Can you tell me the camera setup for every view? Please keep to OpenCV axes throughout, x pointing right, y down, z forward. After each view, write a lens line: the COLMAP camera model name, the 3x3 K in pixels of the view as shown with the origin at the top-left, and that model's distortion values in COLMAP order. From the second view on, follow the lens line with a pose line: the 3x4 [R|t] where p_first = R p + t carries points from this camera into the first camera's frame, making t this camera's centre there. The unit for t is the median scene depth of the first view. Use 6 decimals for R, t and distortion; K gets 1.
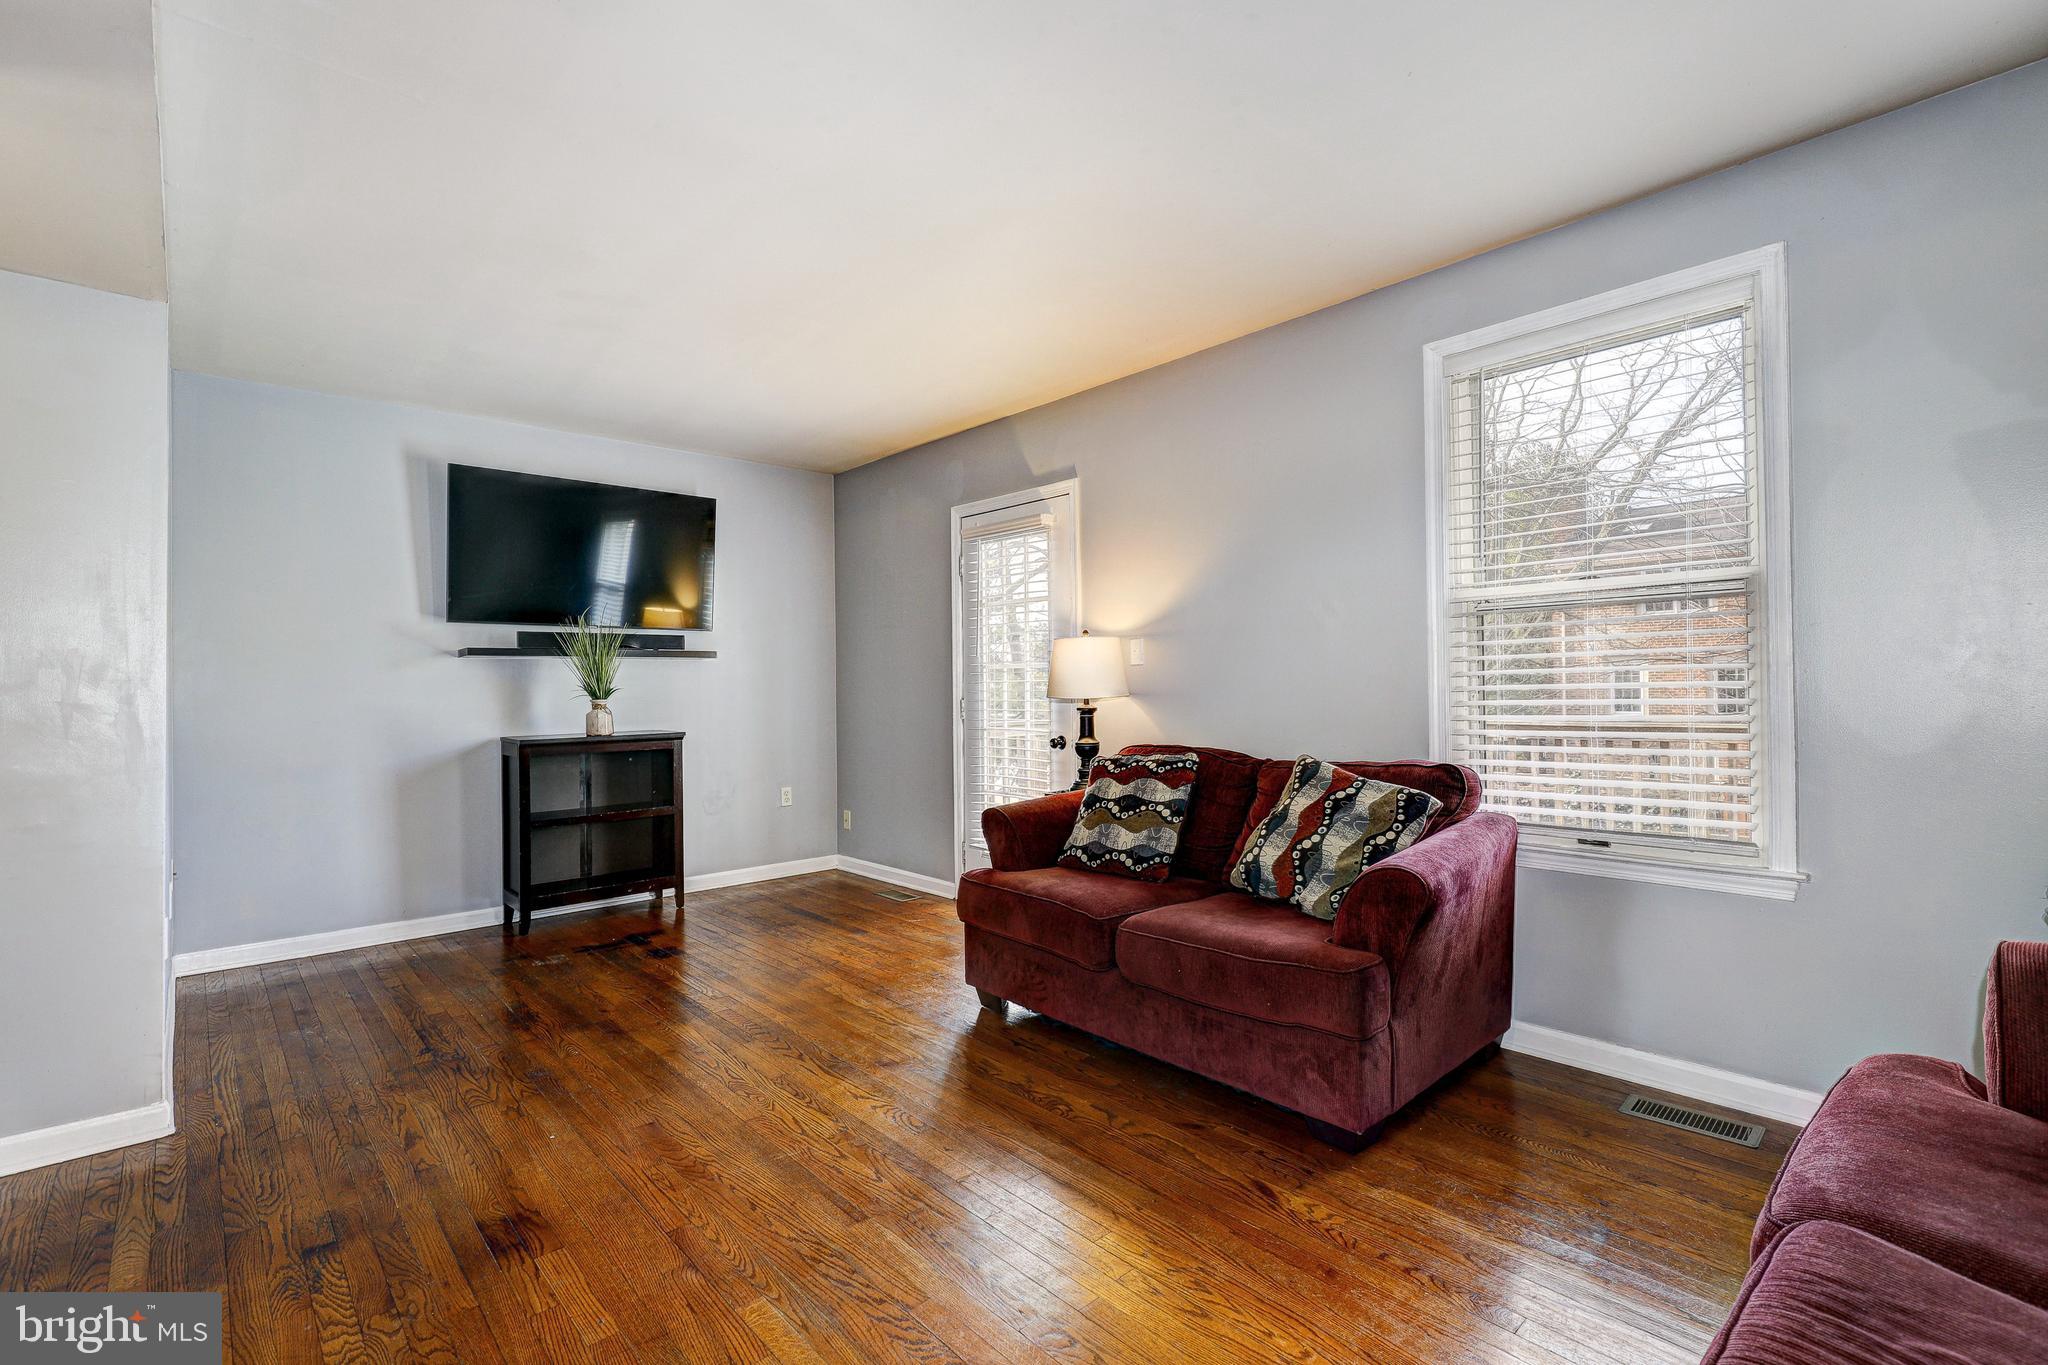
lens RADIAL K [[927.2, 0, 1039.3], [0, 927.2, 687.5], [0, 0, 1]] dist [-0.001927, 0.001767]
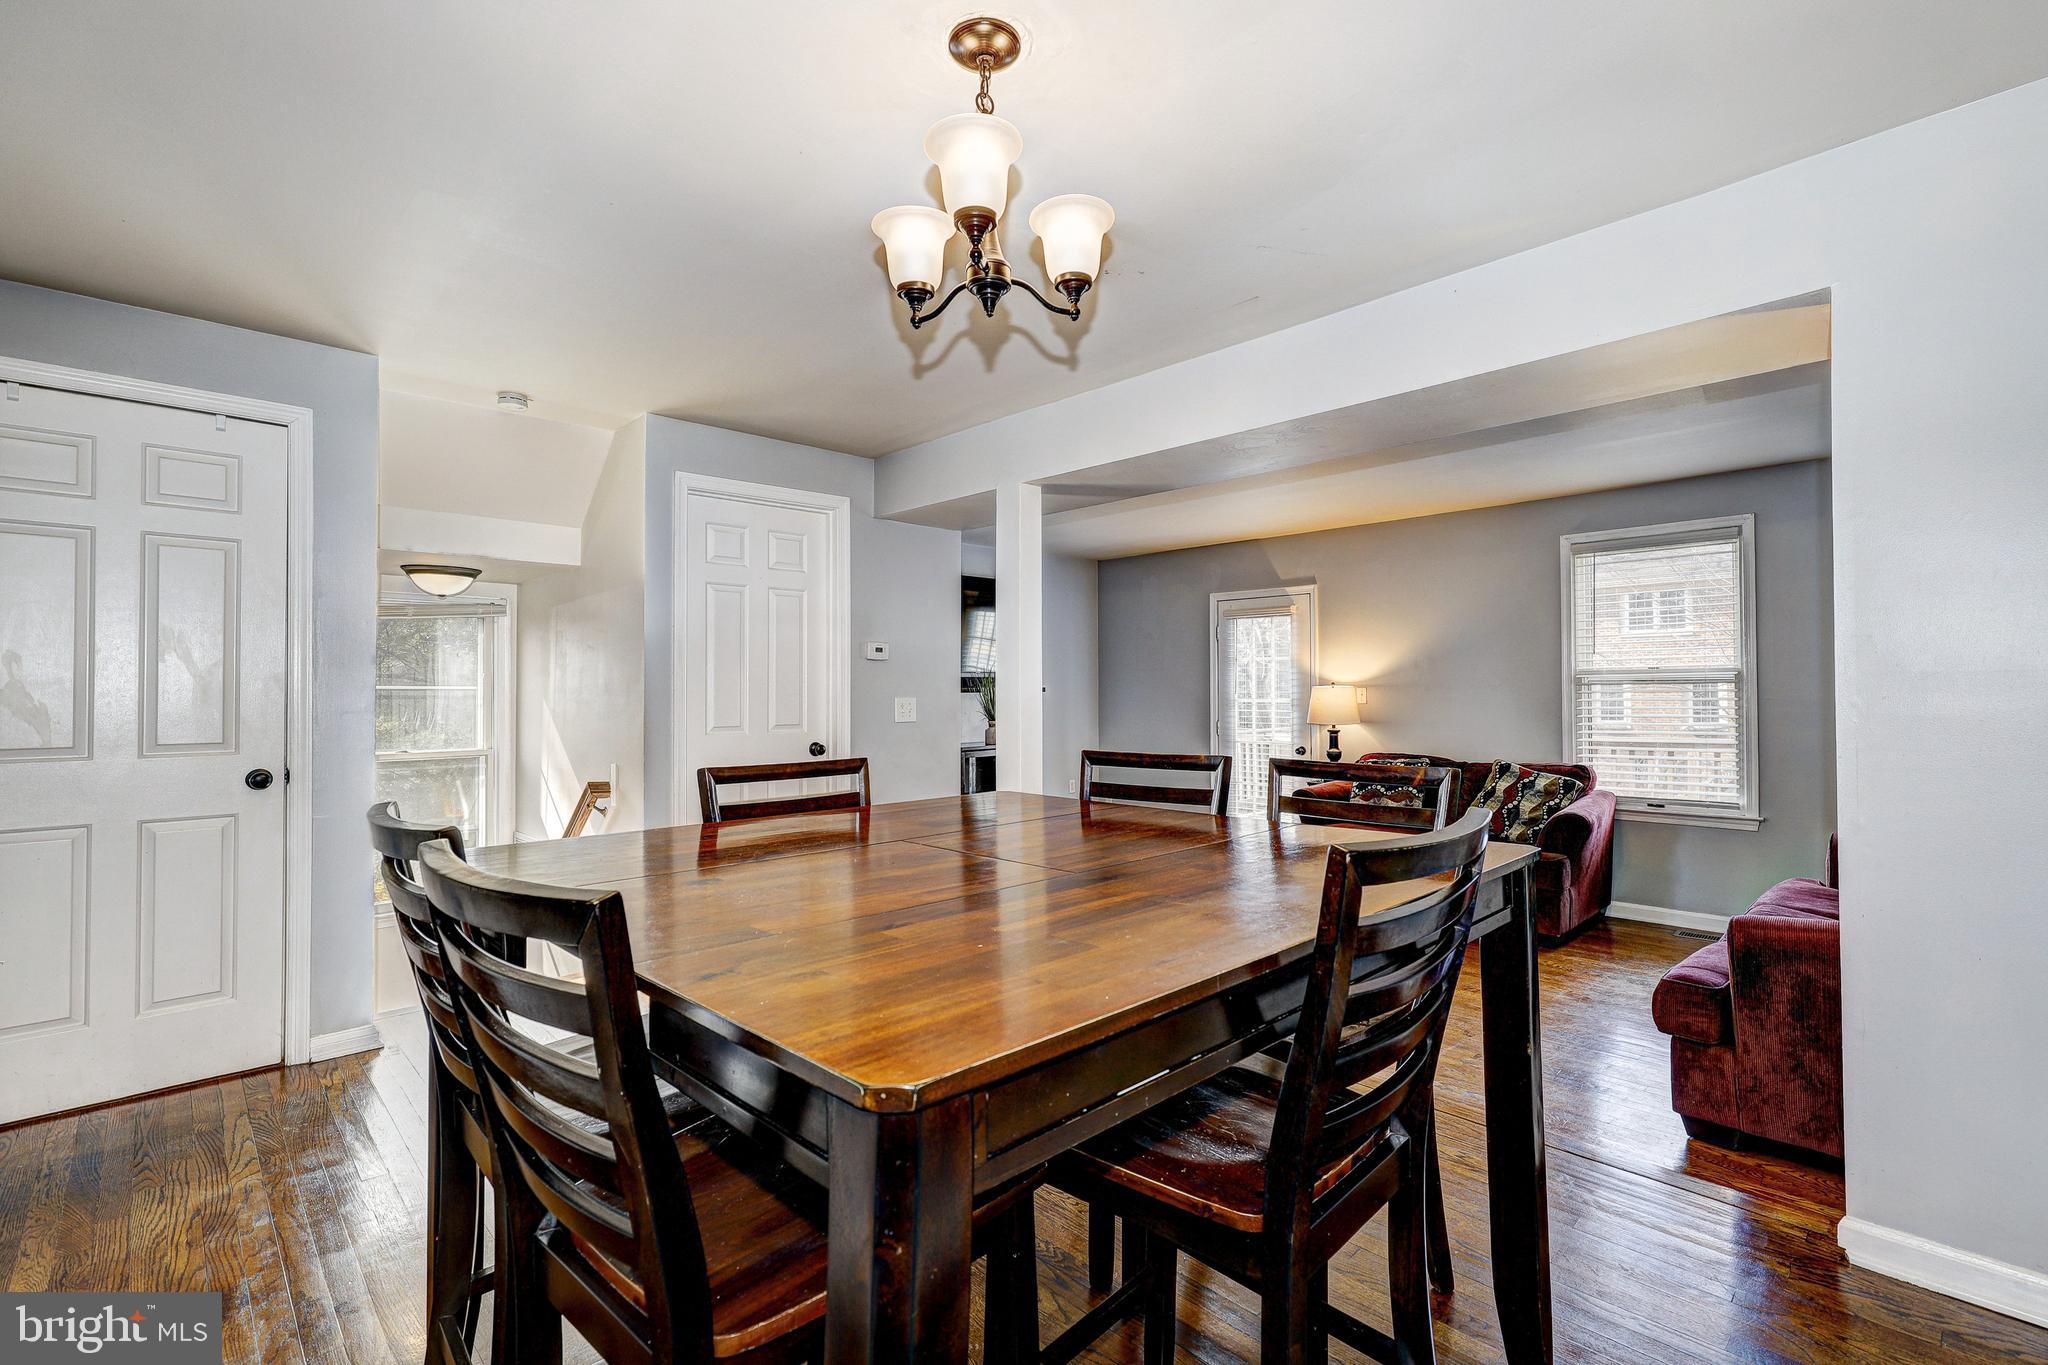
lens RADIAL K [[927.2, 0, 1027.9], [0, 927.2, 687.6], [0, 0, 1]] dist [-0.001927, 0.001767]
pose [[0.999976, 0.004006, 0.005598, -0.612598], [-0.004009, 0.999992, 0.000398, -0.062815], [-0.005597, -0.000421, 0.999984, -0.780637]]
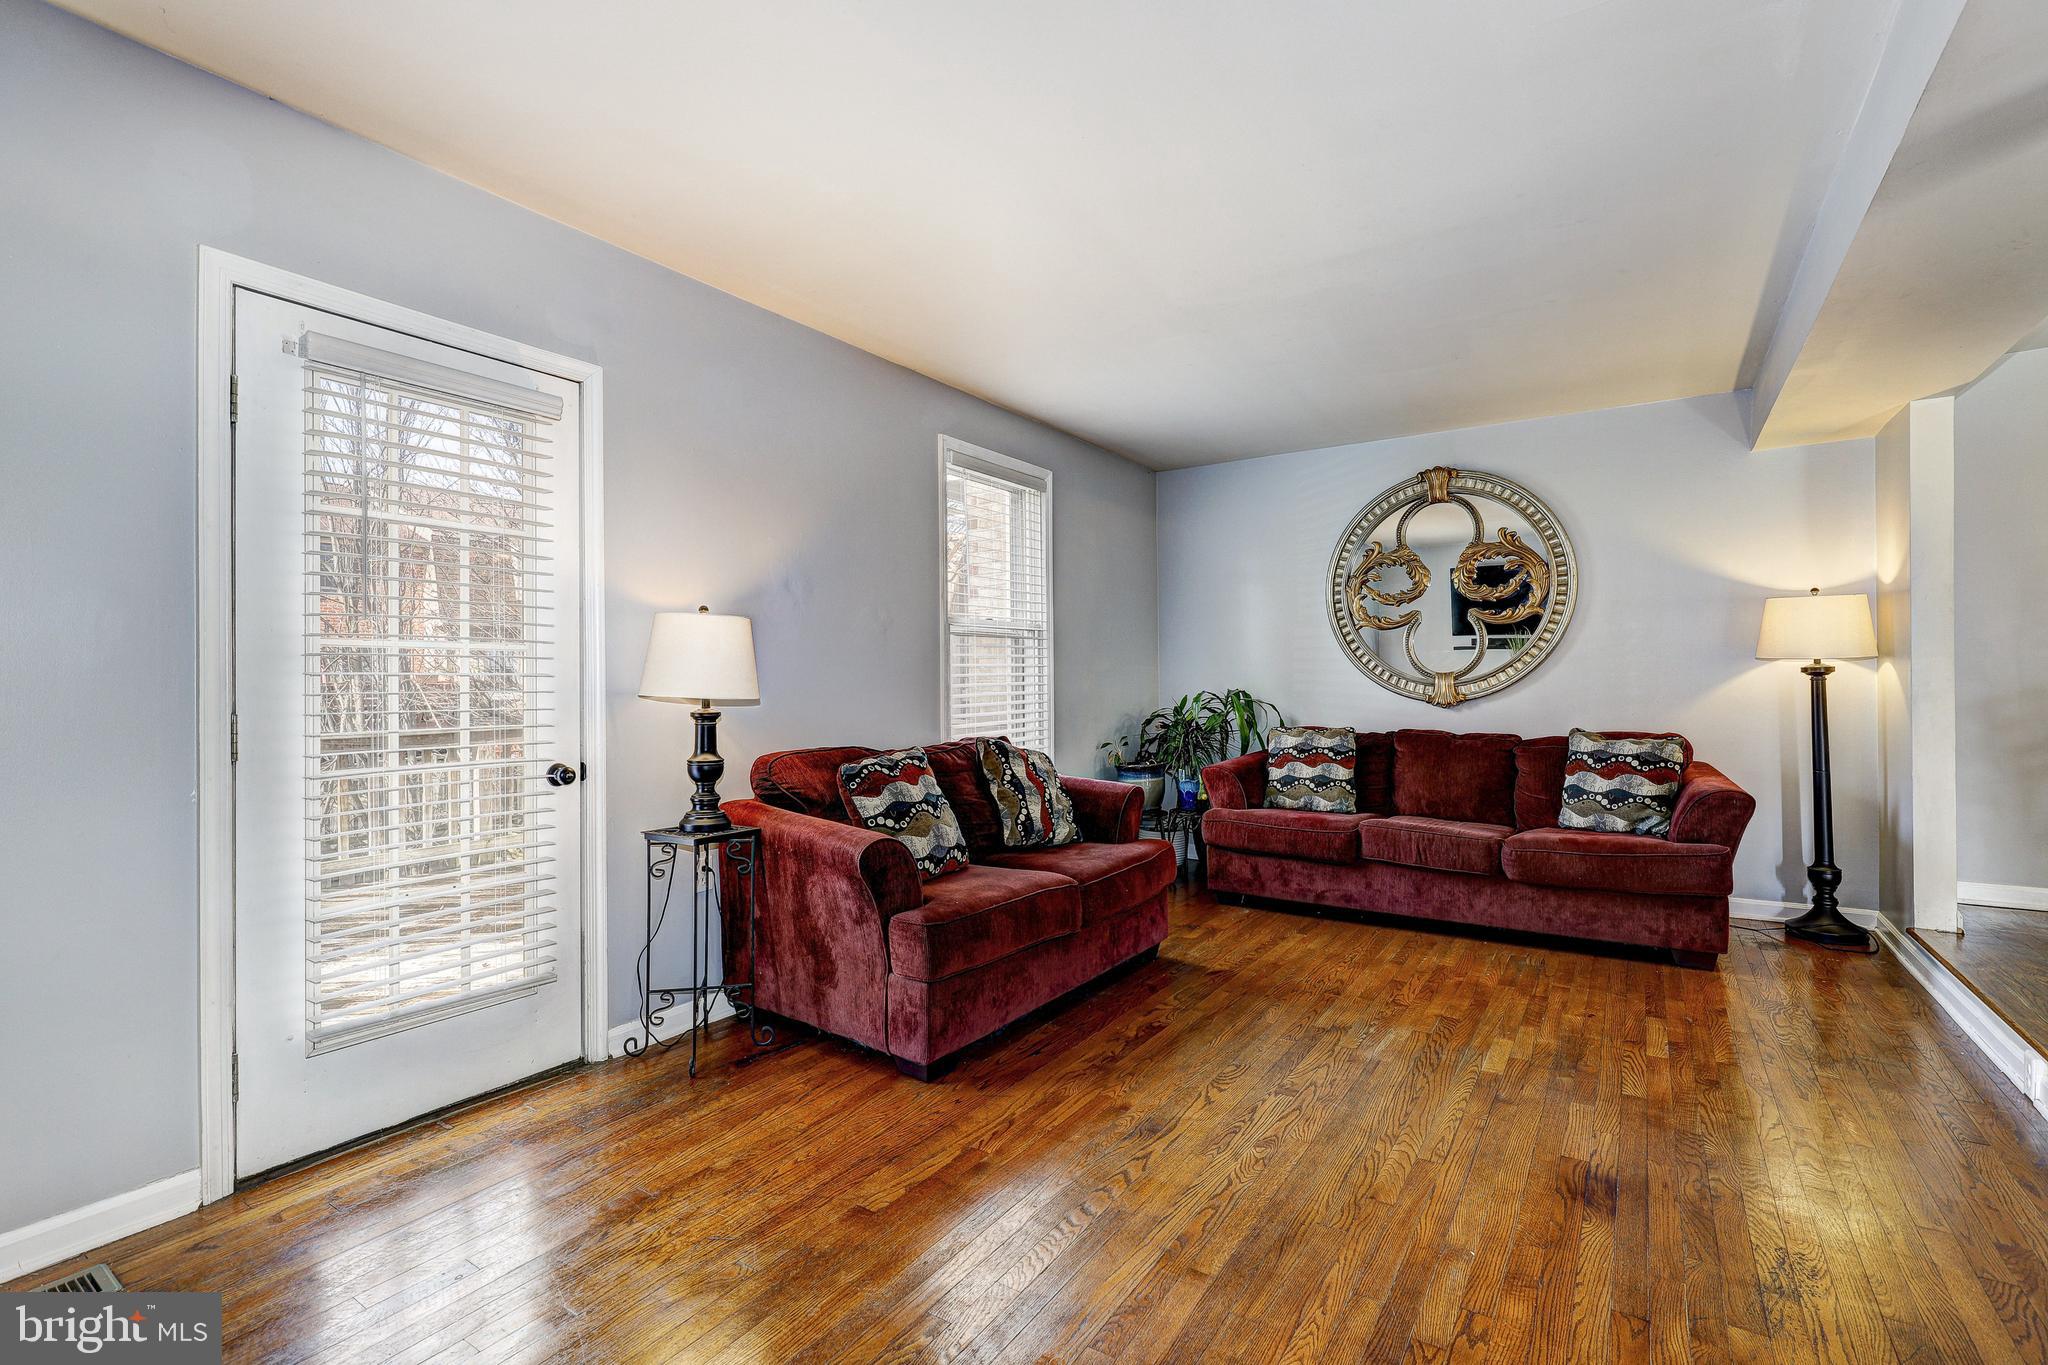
lens RADIAL K [[927.2, 0, 1025.4], [0, 927.2, 675.8], [0, 0, 1]] dist [-0.001927, 0.001767]
pose [[-0.234103, 0.017568, 0.972053, -0.882280], [0.011612, 0.999816, -0.015273, 0.008717], [-0.972143, 0.007712, -0.234264, 1.134301]]
